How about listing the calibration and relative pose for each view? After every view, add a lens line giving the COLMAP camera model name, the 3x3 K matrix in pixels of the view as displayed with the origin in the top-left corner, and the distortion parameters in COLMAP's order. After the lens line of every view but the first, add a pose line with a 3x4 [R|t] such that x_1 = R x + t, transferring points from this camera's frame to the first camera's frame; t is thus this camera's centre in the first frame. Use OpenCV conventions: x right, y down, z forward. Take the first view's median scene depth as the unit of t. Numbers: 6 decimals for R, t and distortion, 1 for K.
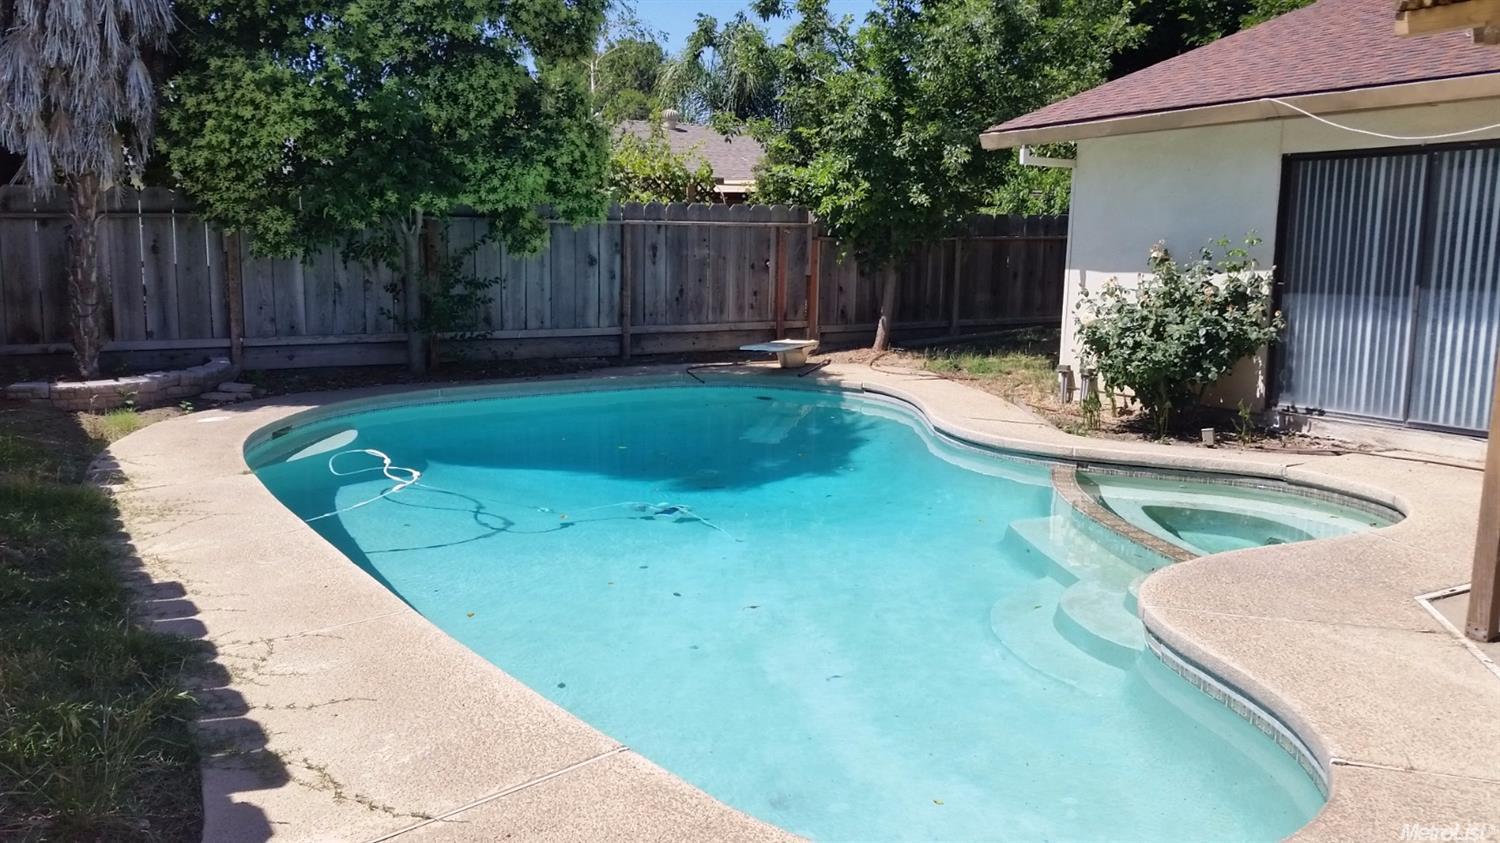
lens RADIAL K [[1224.5, 0, 750.0], [0, 1224.5, 421.5], [0, 0, 1]] dist [0.202119, -0.494880]
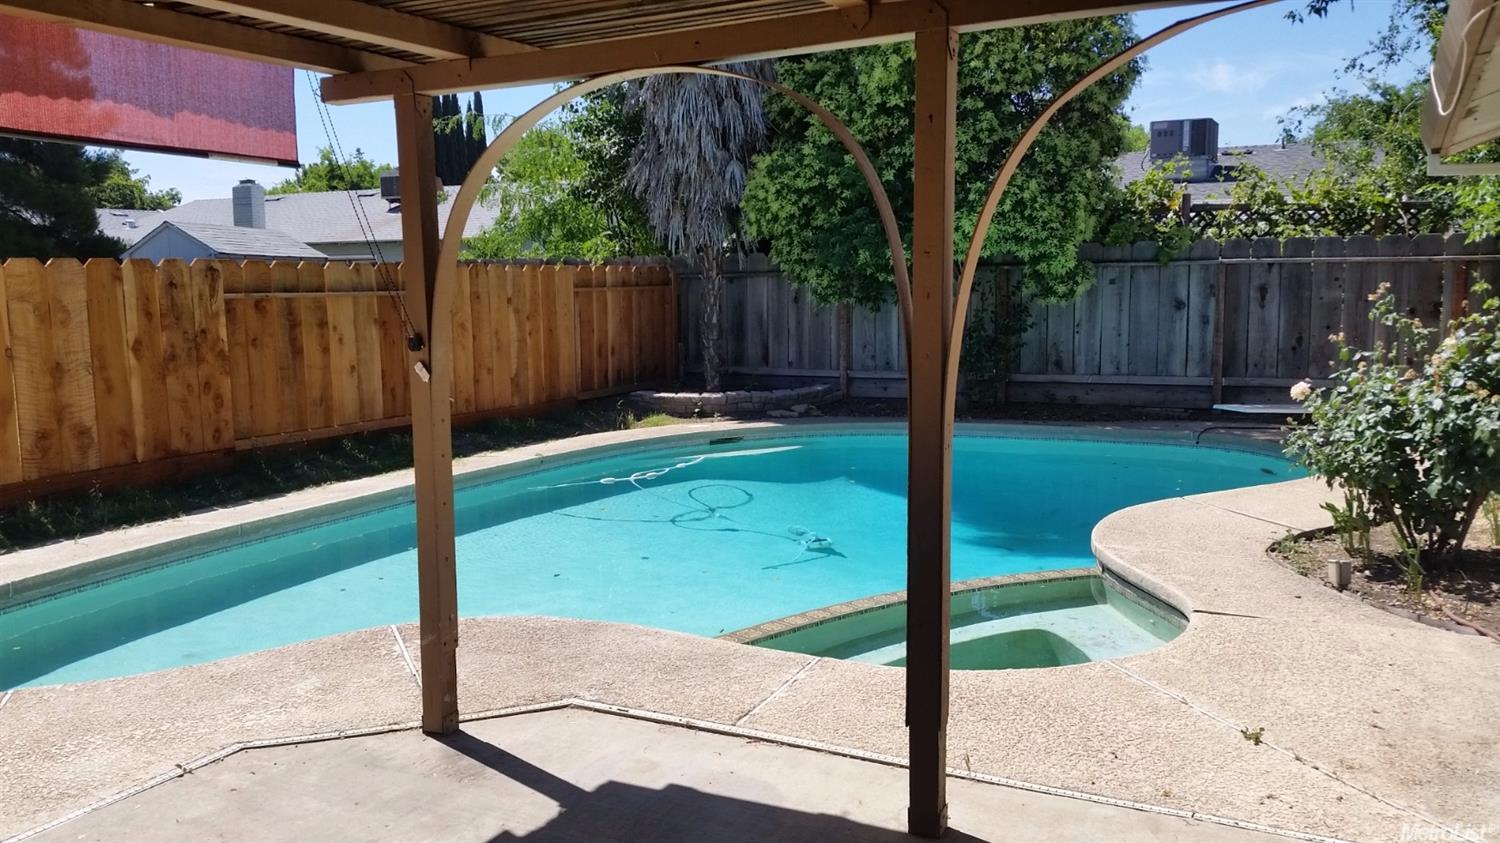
lens RADIAL K [[1224.5, 0, 750.0], [0, 1224.5, 421.5], [0, 0, 1]] dist [0.202119, -0.494880]
pose [[0.524648, 0.081137, -0.847444, 0.511398], [-0.107927, 0.993755, 0.028328, -0.035375], [0.844450, 0.076600, 0.530128, 0.240662]]
